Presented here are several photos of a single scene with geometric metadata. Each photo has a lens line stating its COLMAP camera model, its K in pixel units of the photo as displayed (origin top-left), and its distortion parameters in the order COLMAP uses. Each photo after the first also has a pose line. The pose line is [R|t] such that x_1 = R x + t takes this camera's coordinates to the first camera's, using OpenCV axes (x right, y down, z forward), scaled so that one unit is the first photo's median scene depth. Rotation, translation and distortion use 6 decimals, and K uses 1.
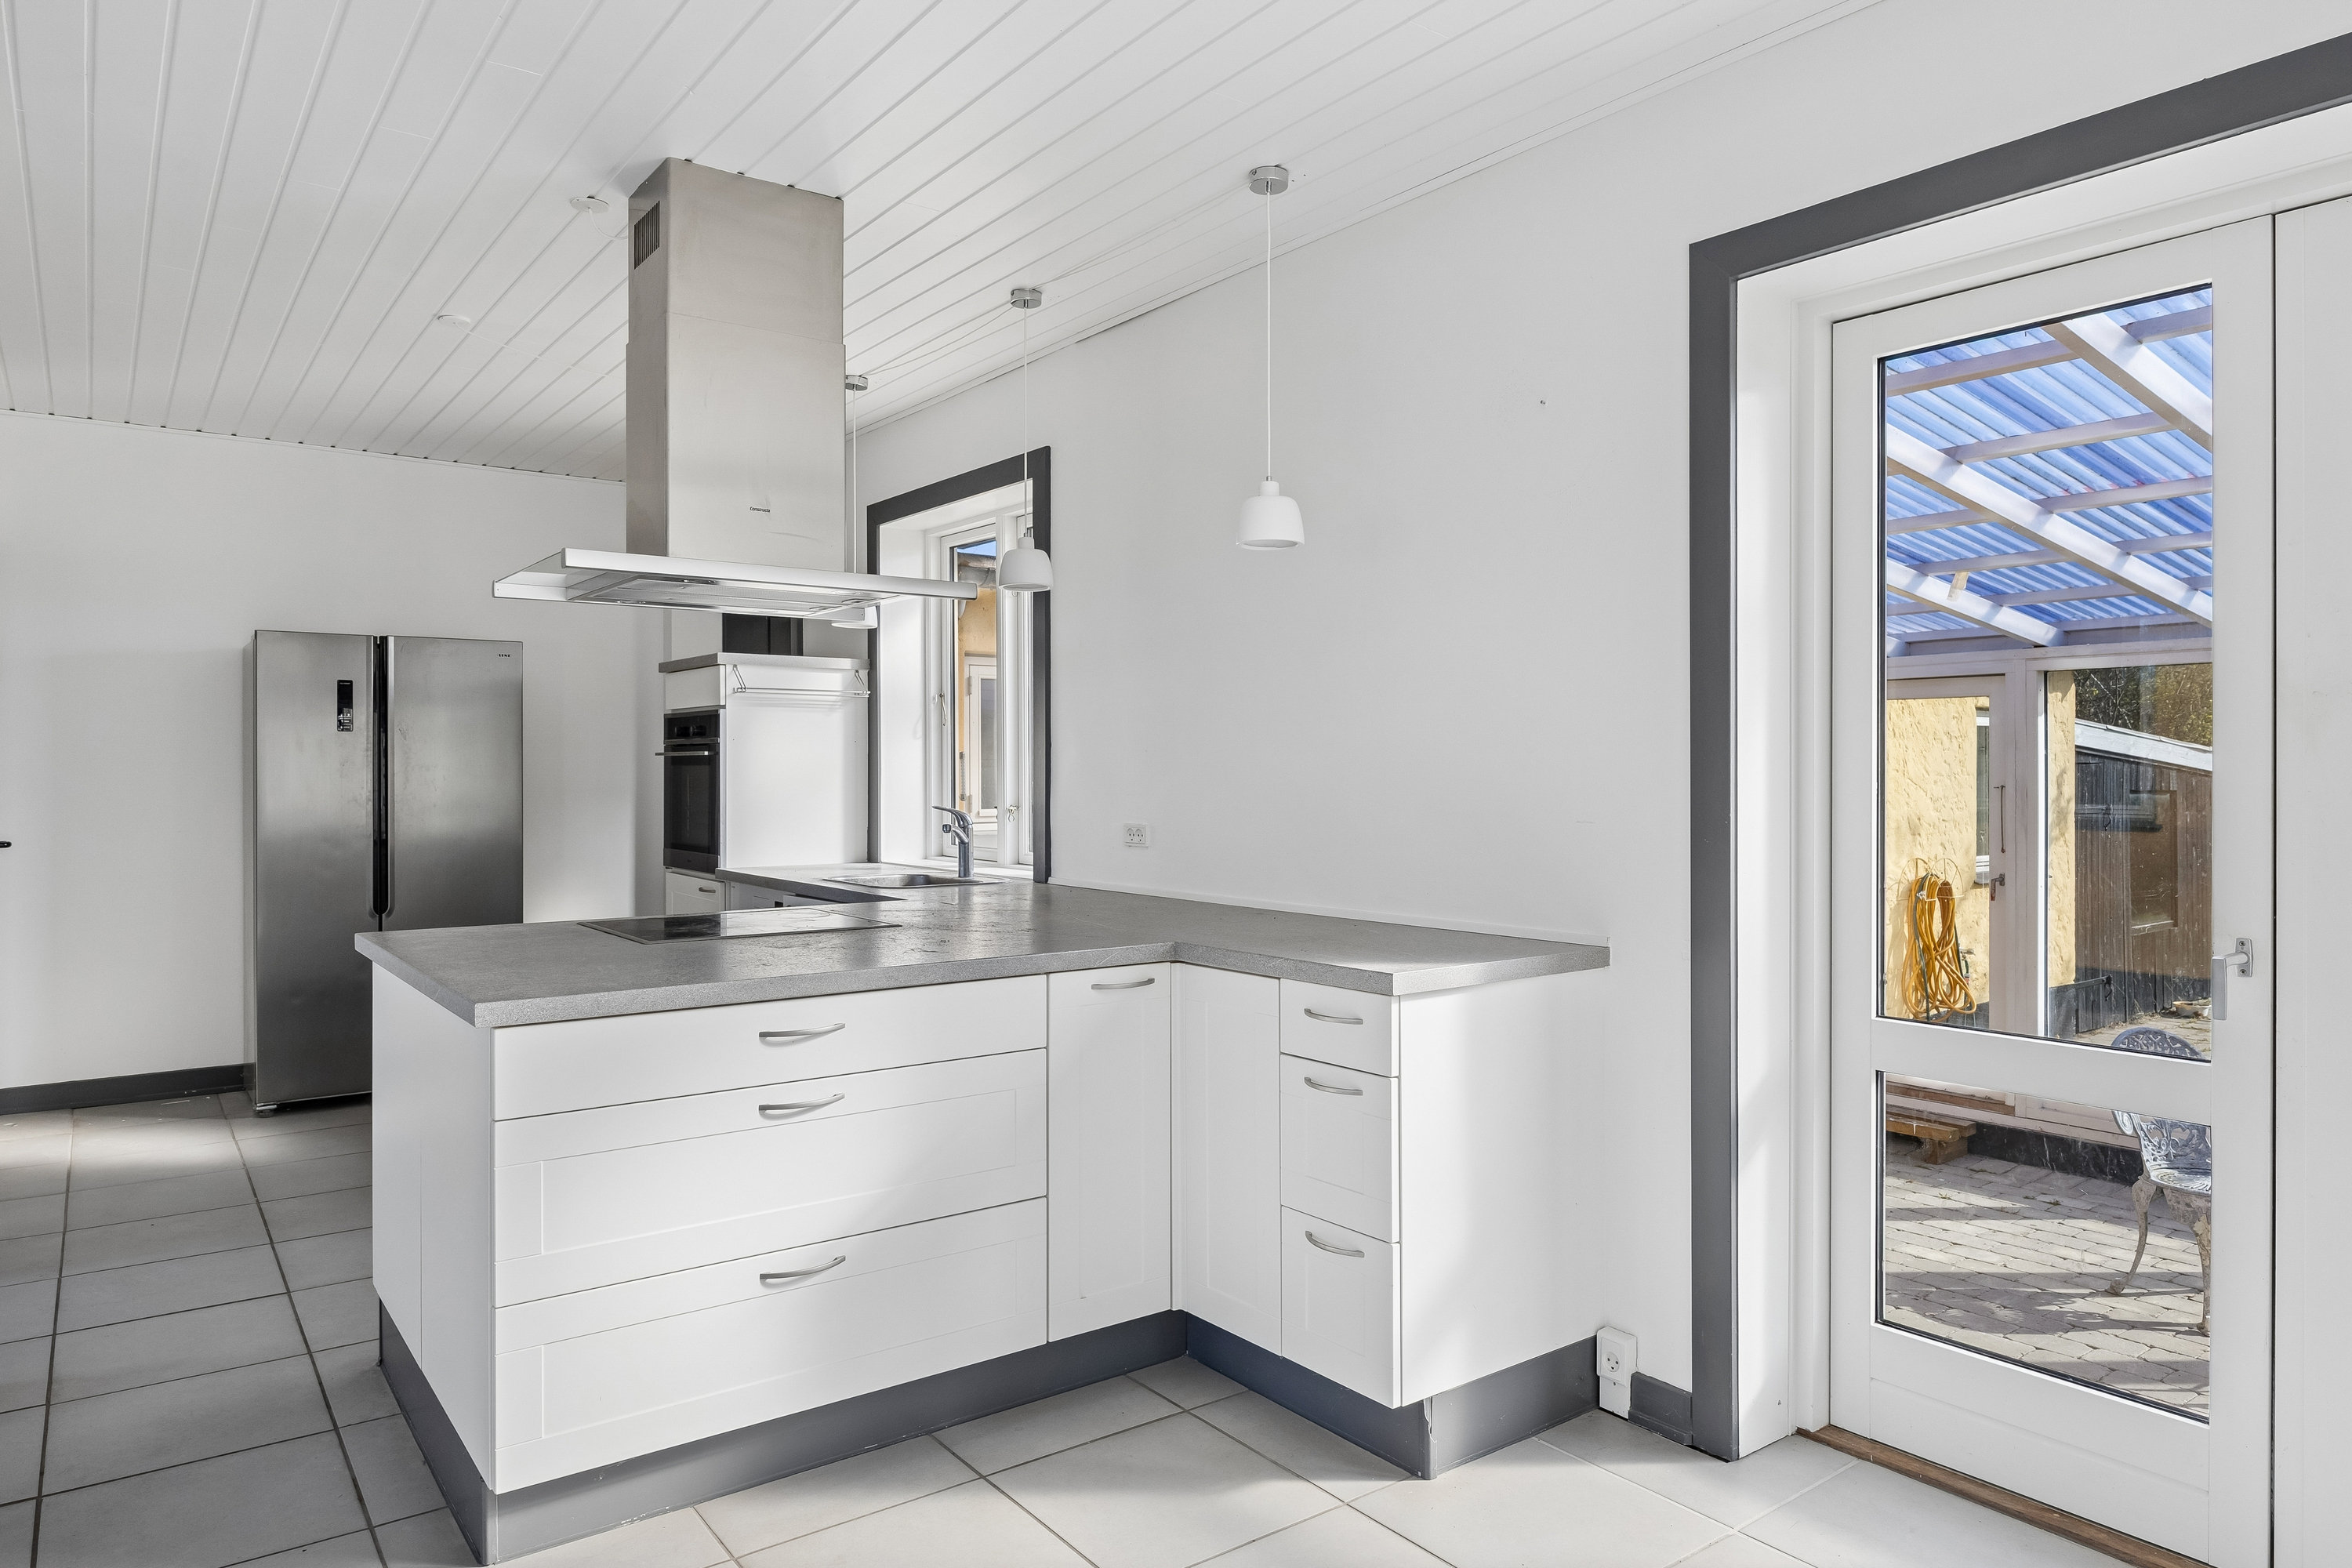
lens RADIAL K [[1473.3, 0, 1176.0], [0, 1473.3, 784.0], [0, 0, 1]] dist [-0.002073, -0.000848]
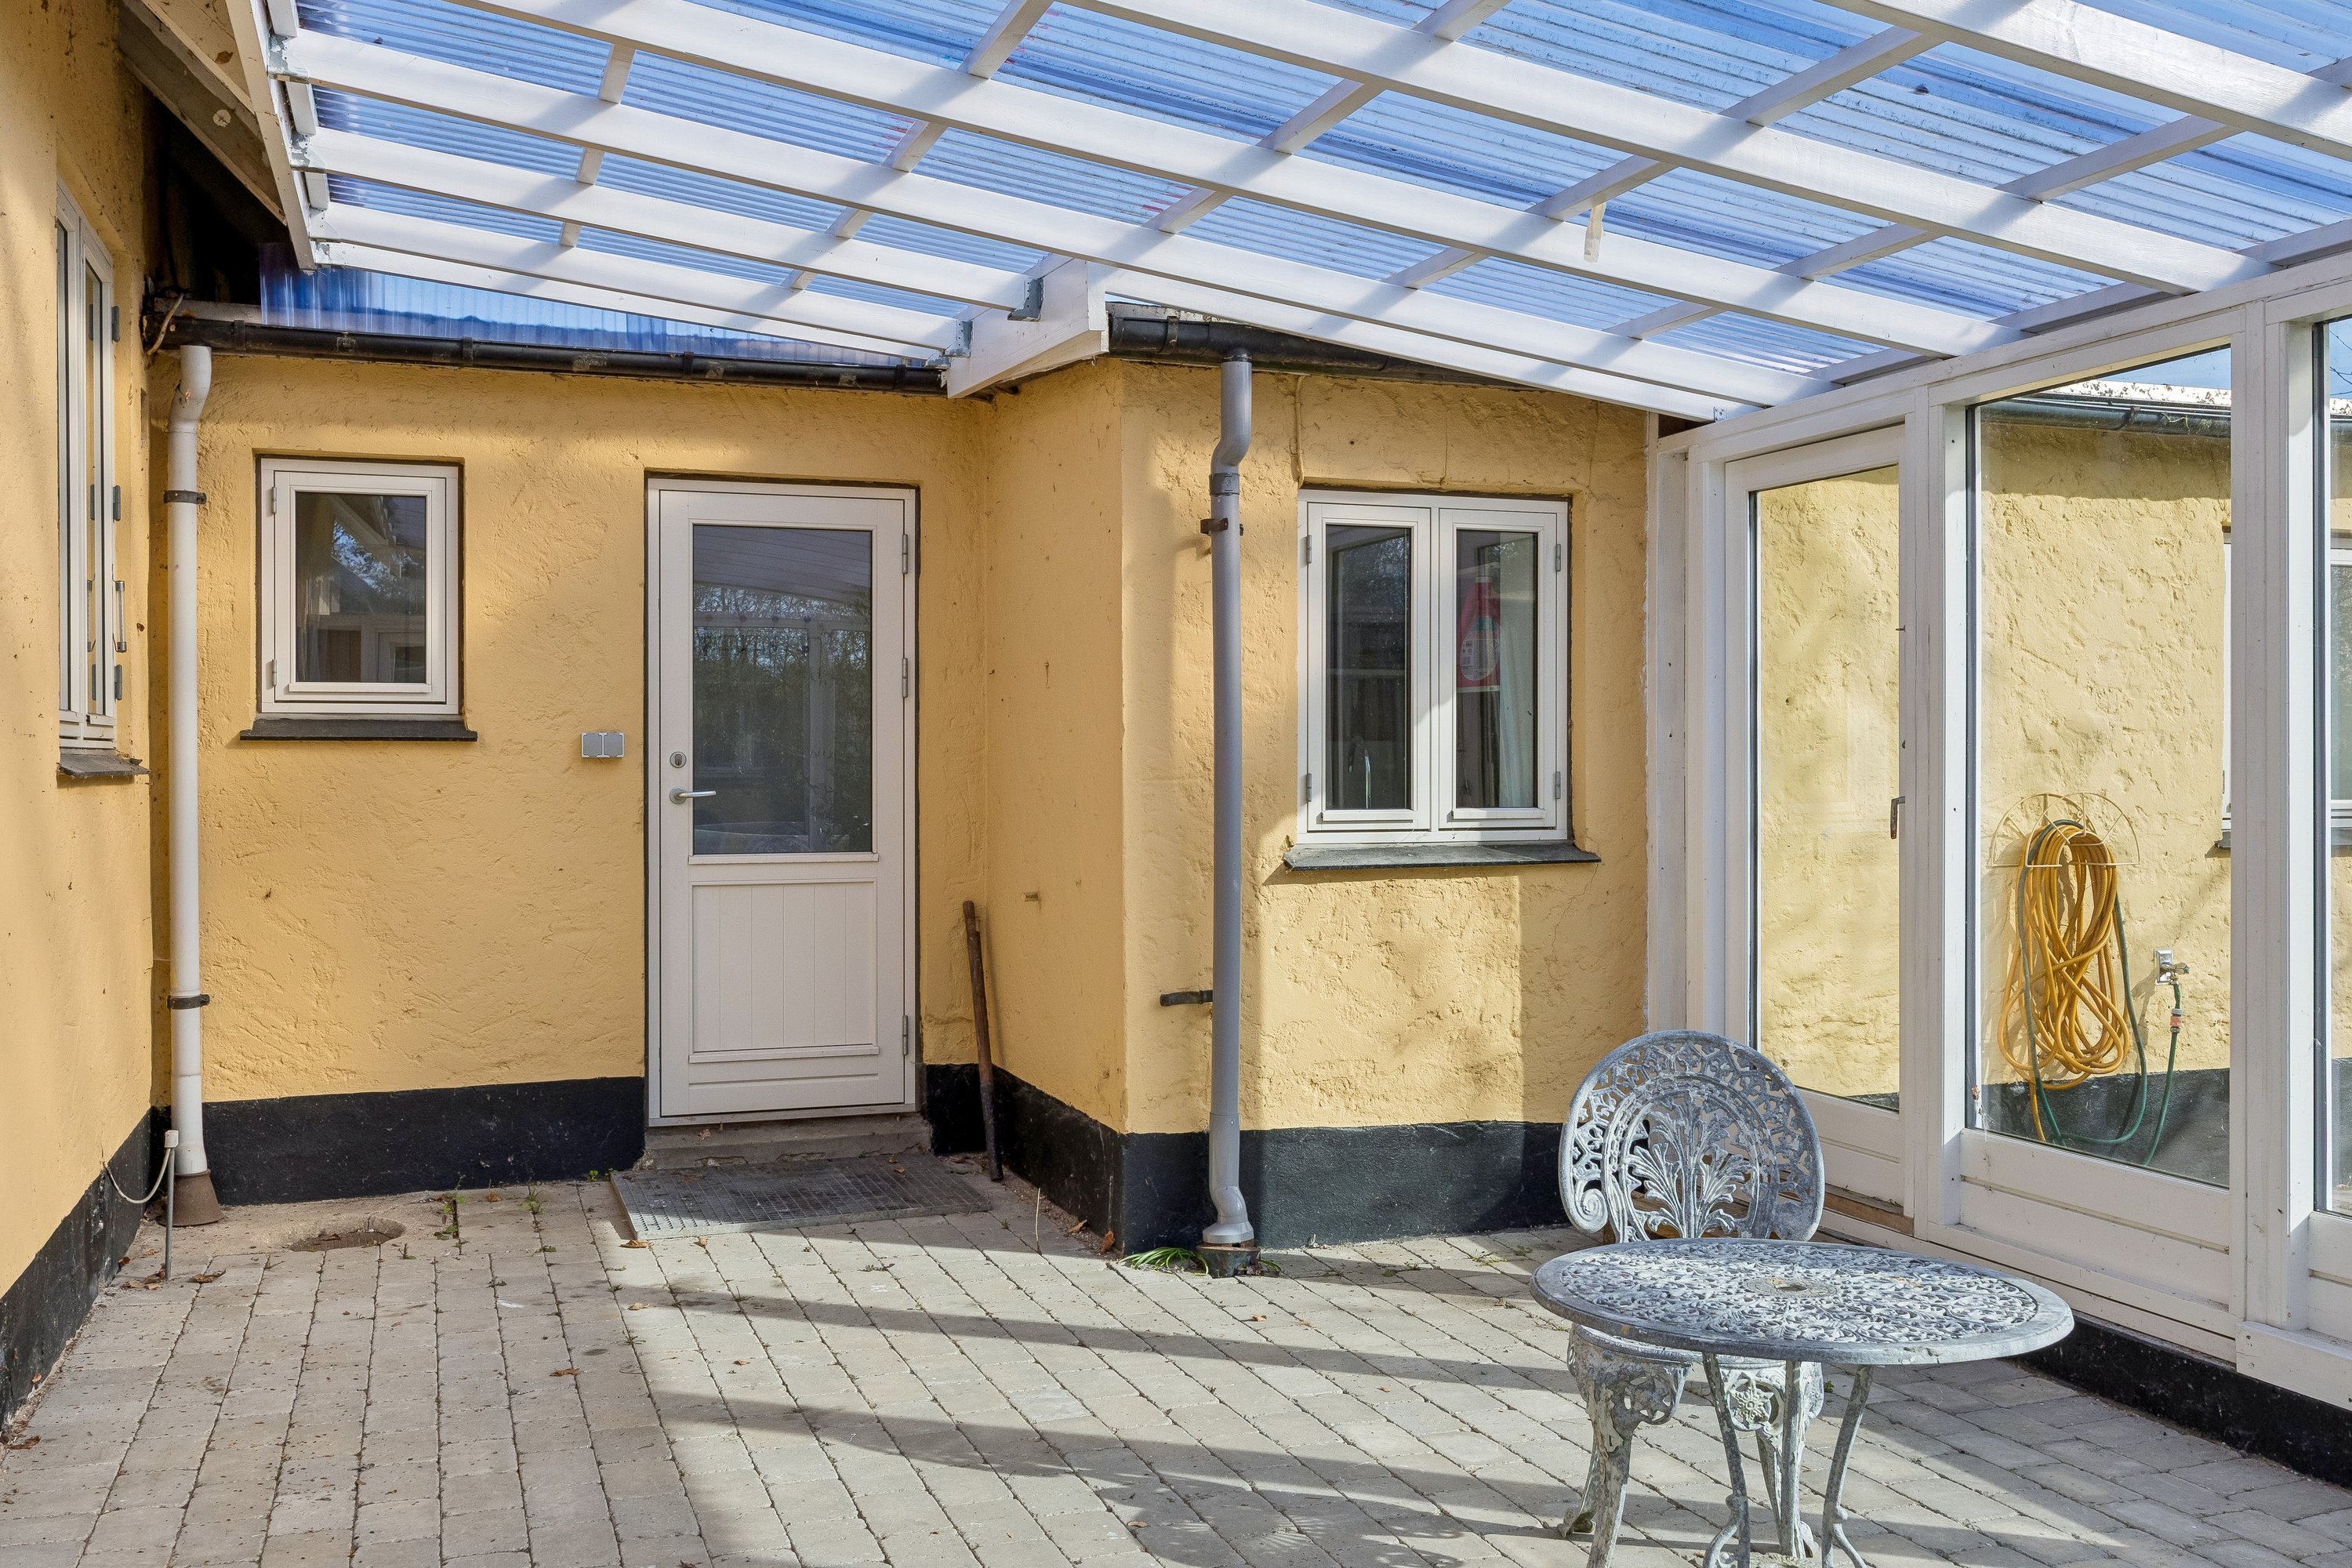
lens RADIAL K [[2110.5, 0, 1176.0], [0, 2110.5, 784.0], [0, 0, 1]] dist [-0.001172, -0.001177]
pose [[0.955433, 0.001274, -0.295206, 0.545603], [-0.000772, 0.999998, 0.001818, 0.060661], [0.295208, -0.001510, 0.955432, 0.184930]]
